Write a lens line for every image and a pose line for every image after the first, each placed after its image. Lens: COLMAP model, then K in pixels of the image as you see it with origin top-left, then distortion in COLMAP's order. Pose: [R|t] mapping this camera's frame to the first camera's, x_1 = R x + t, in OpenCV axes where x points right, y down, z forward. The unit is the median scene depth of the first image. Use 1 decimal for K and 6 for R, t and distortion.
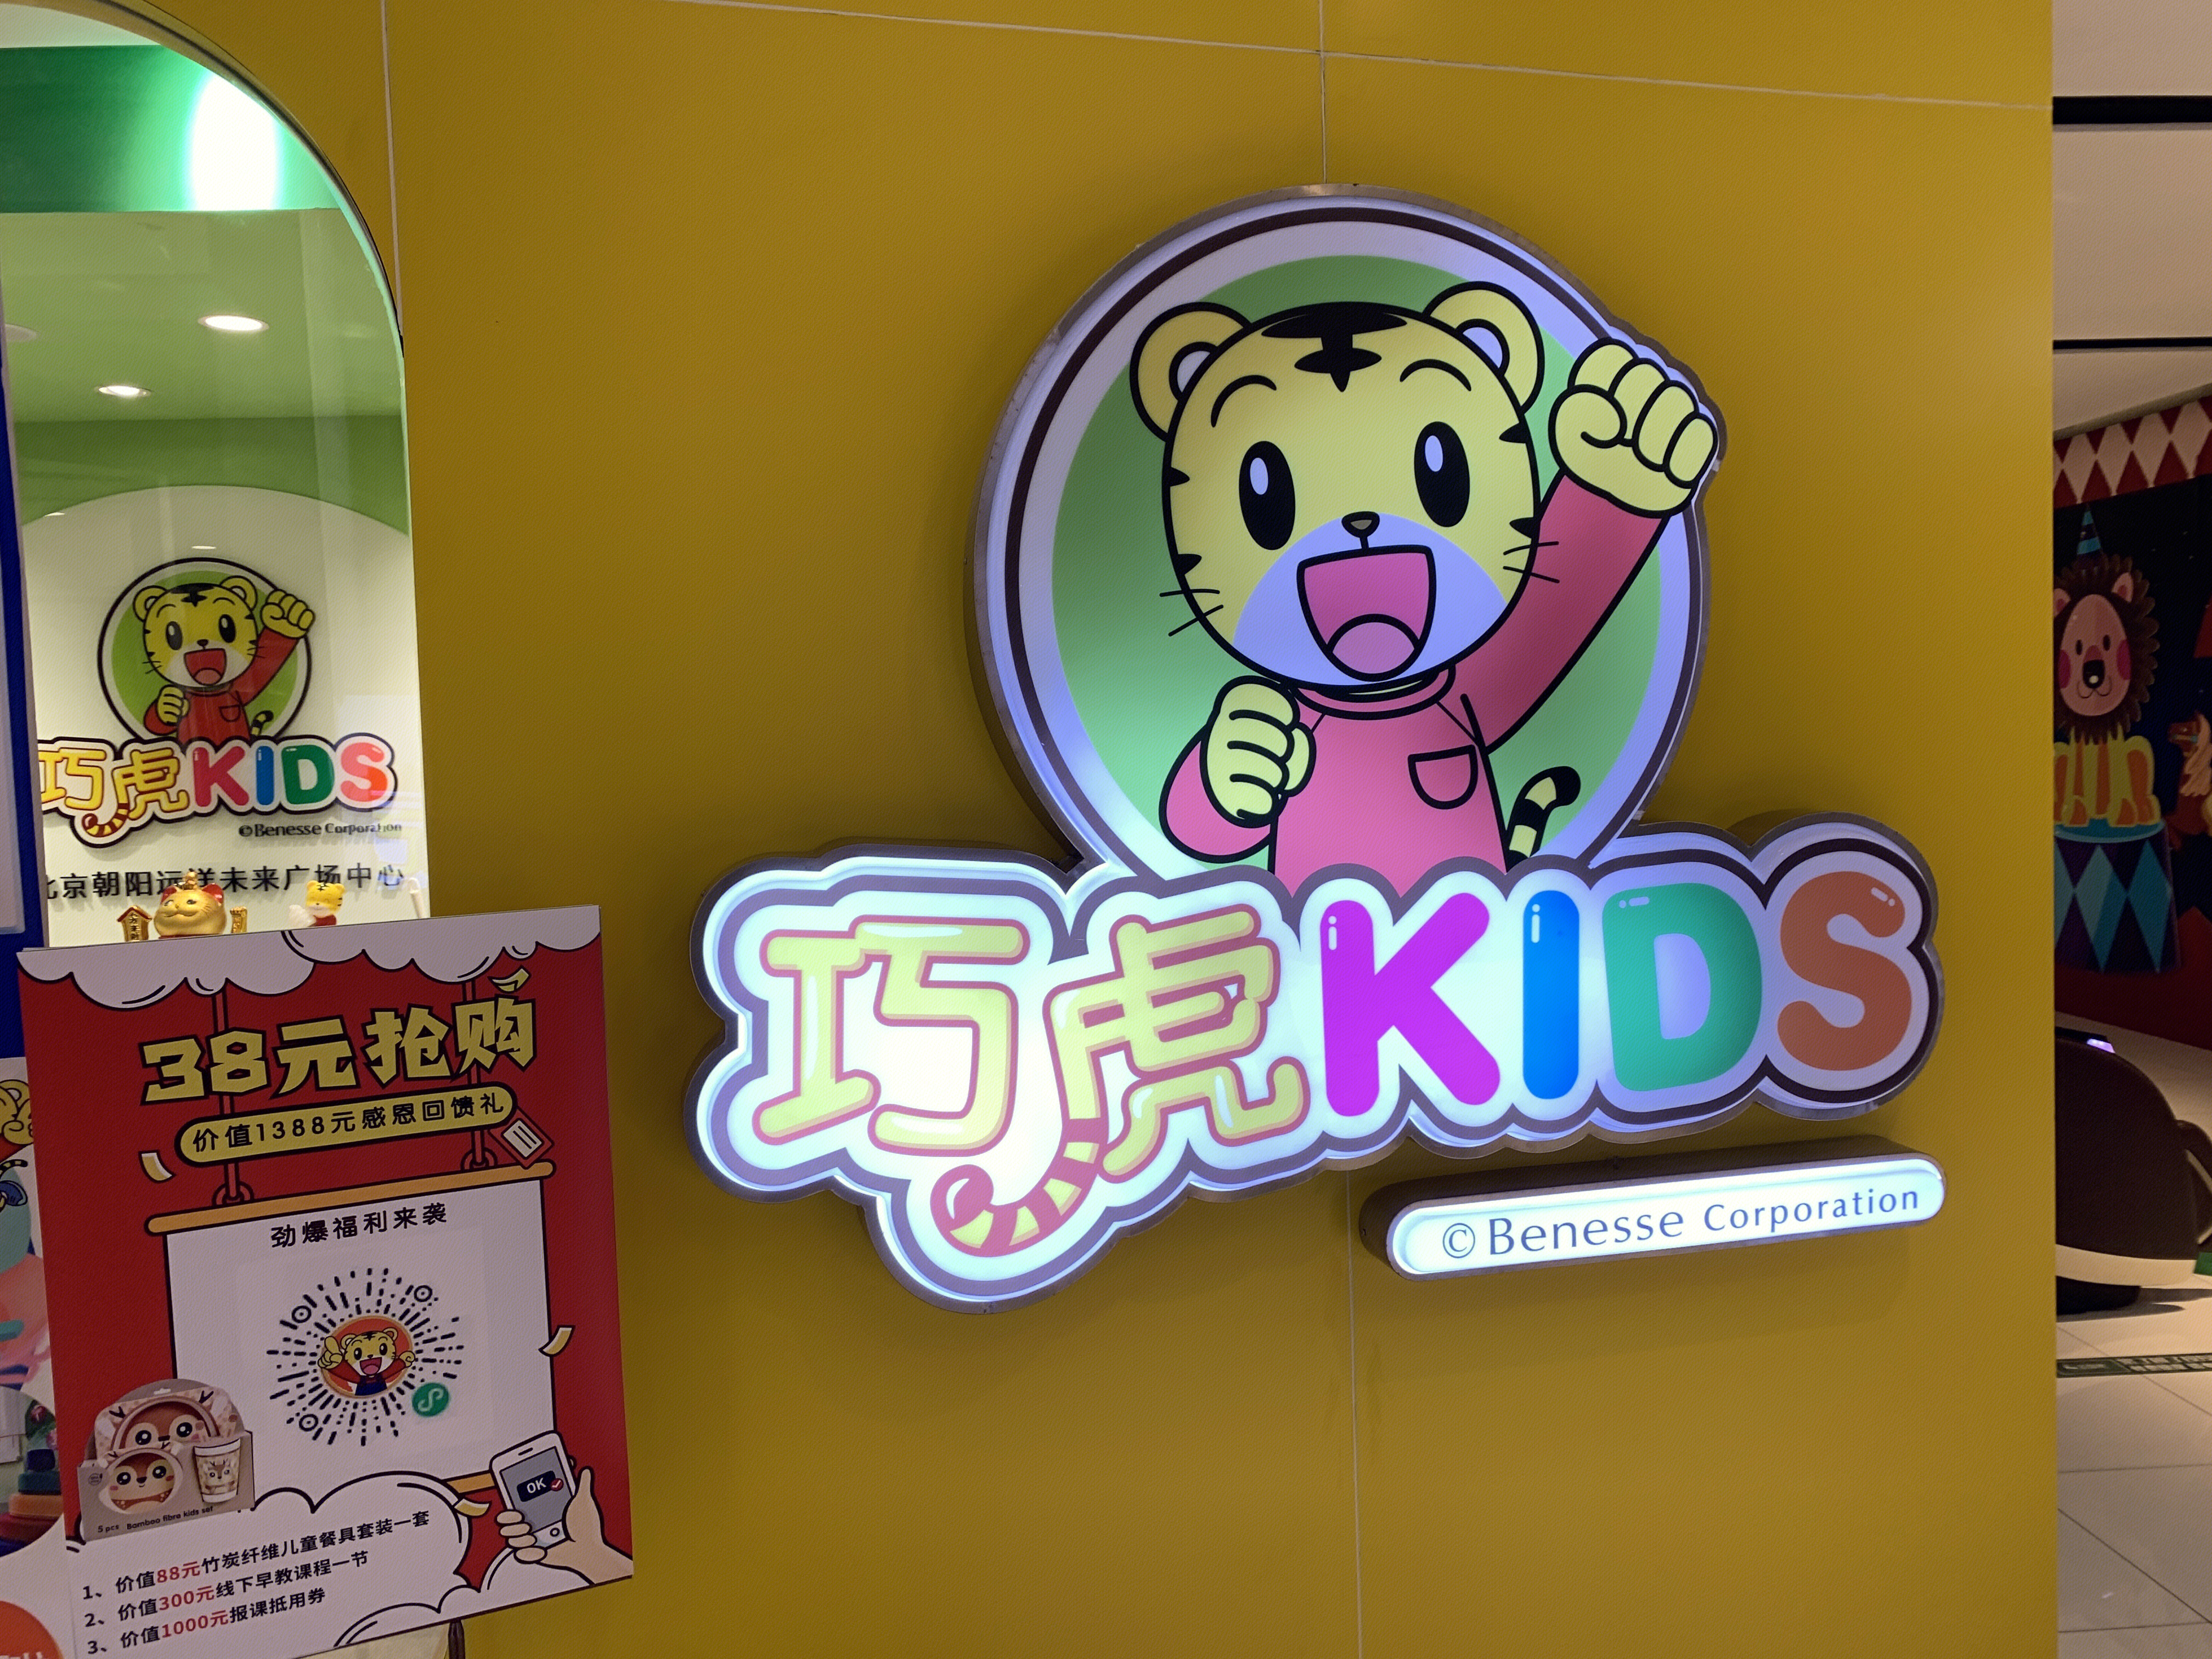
lens RADIAL K [[1663.5, 0, 1106.0], [0, 1663.5, 829.5], [0, 0, 1]] dist [0.079830, -0.080389]
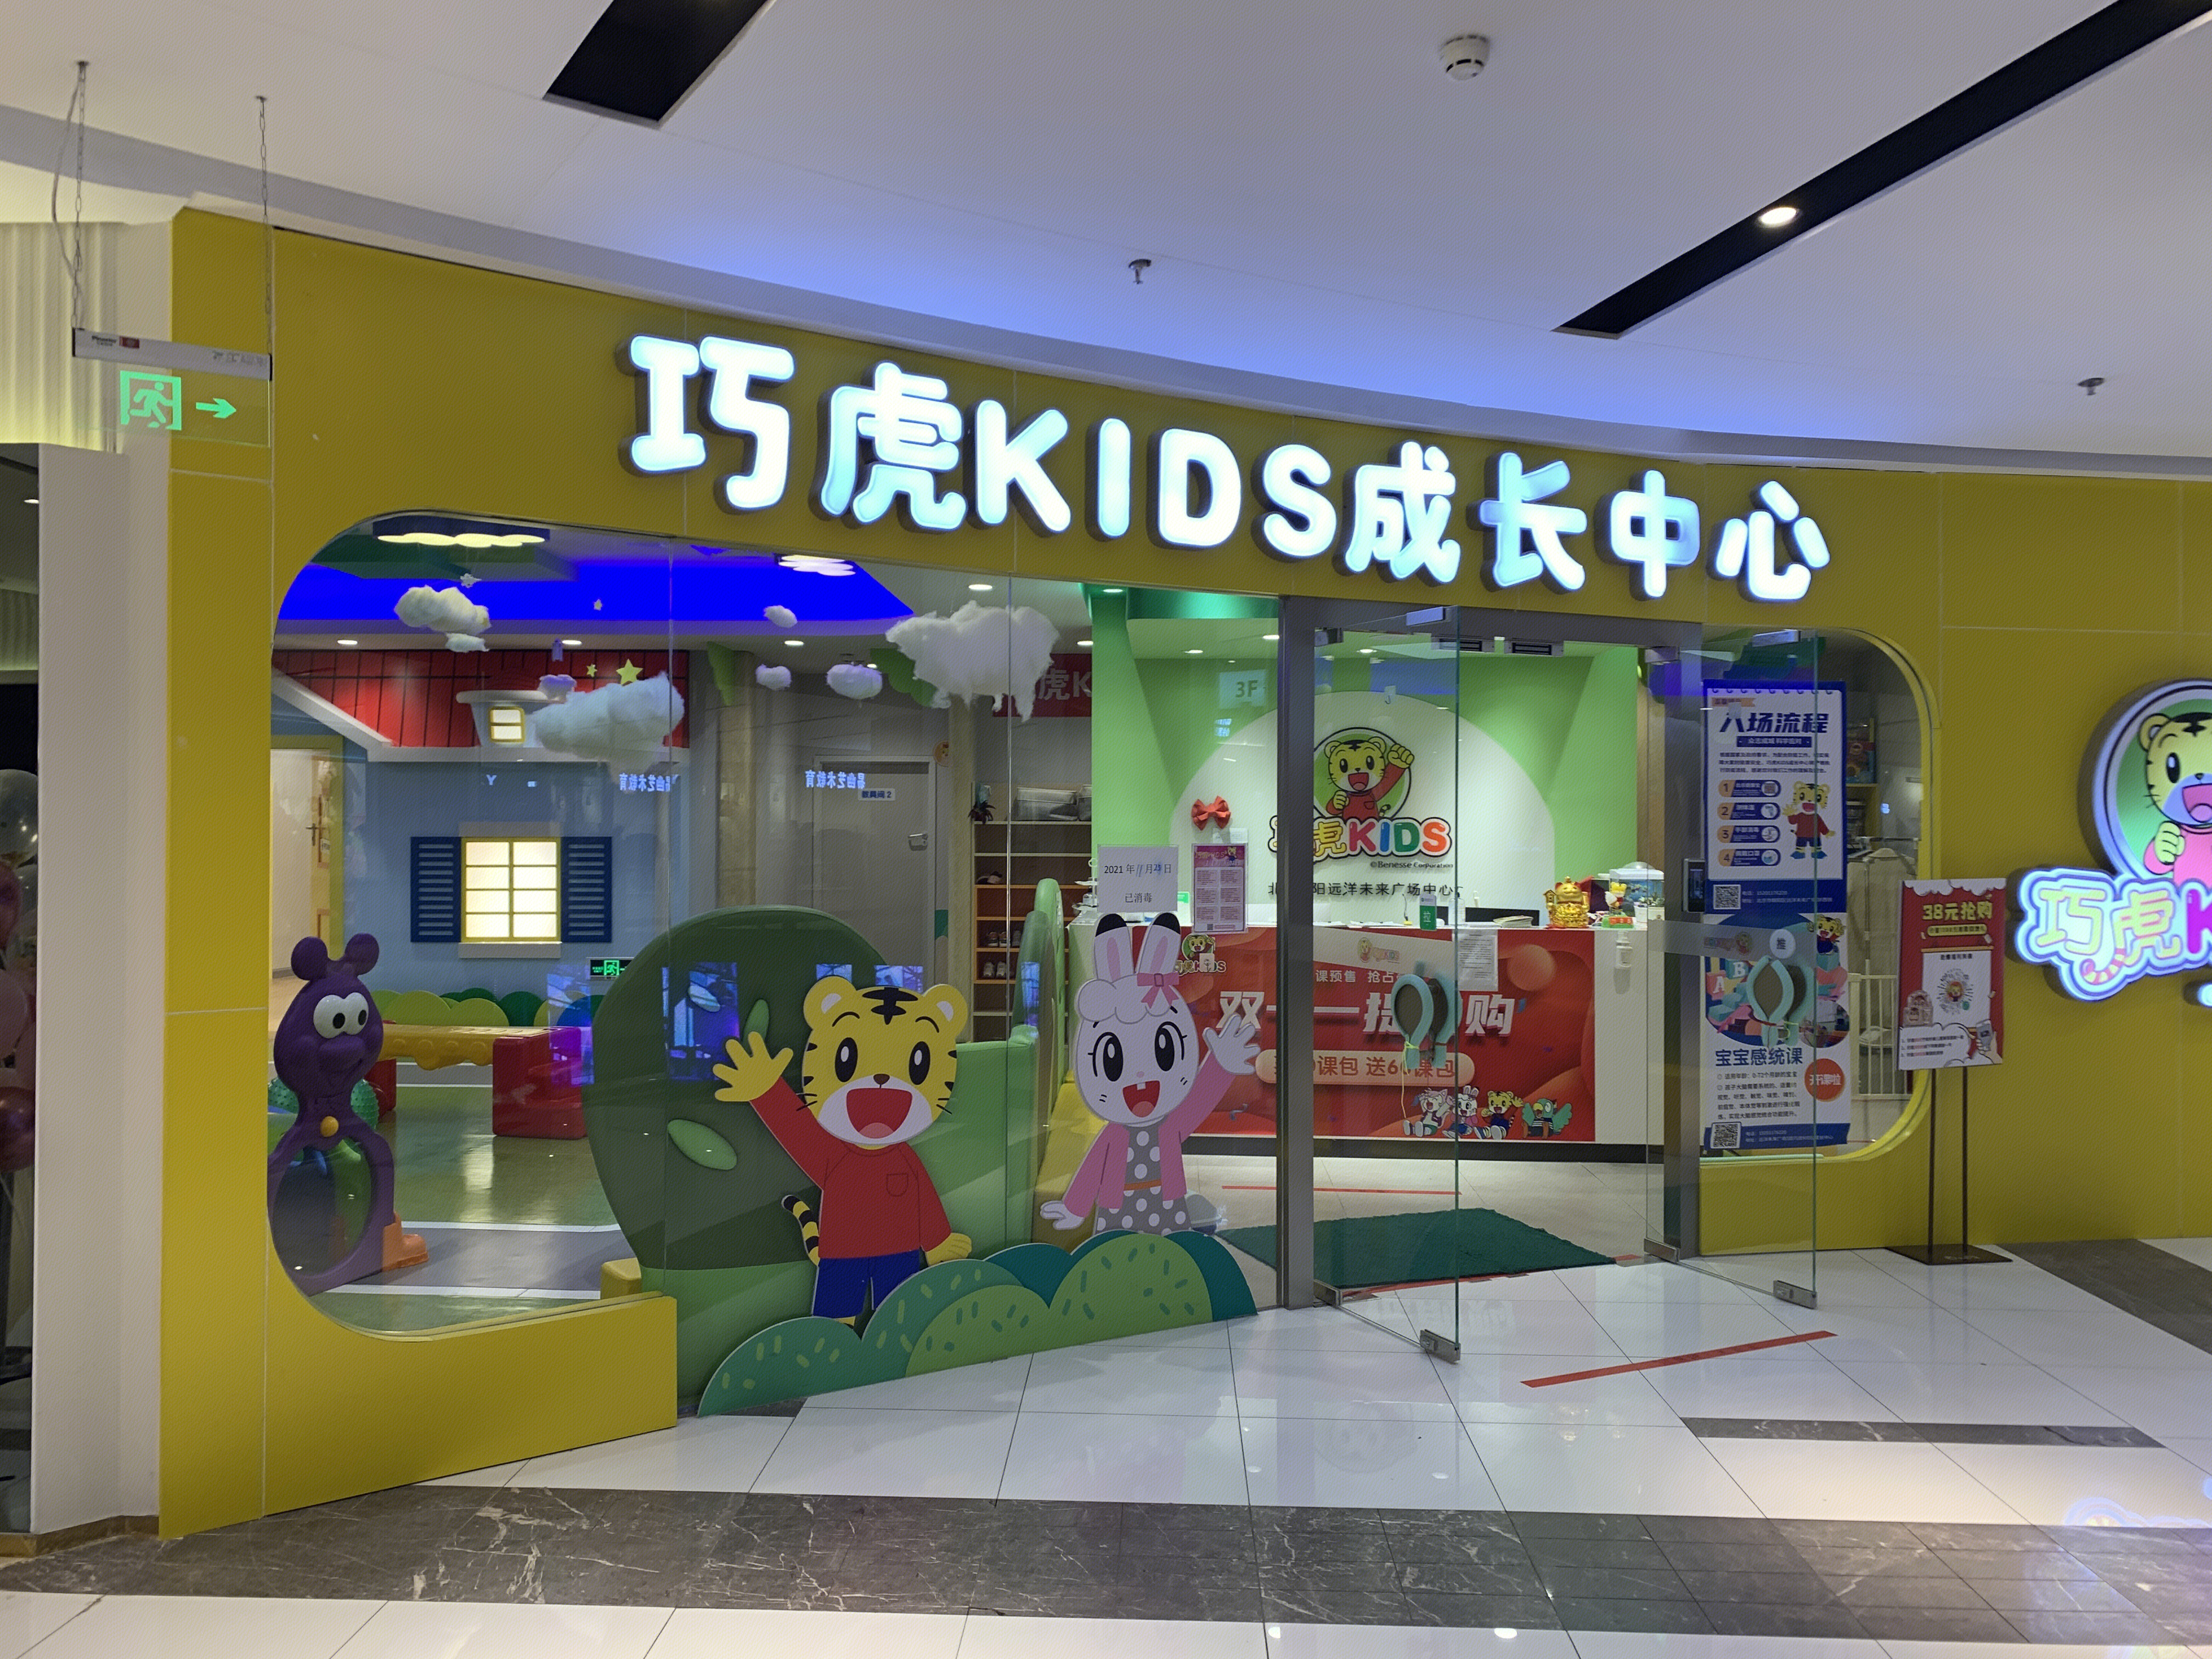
lens RADIAL K [[1663.5, 0, 1106.0], [0, 1663.5, 829.5], [0, 0, 1]] dist [0.079830, -0.080389]
pose [[0.996614, 0.035905, -0.073974, -1.811275], [-0.039540, 0.998052, -0.048268, 0.177565], [0.072096, 0.051029, 0.996091, -2.589083]]
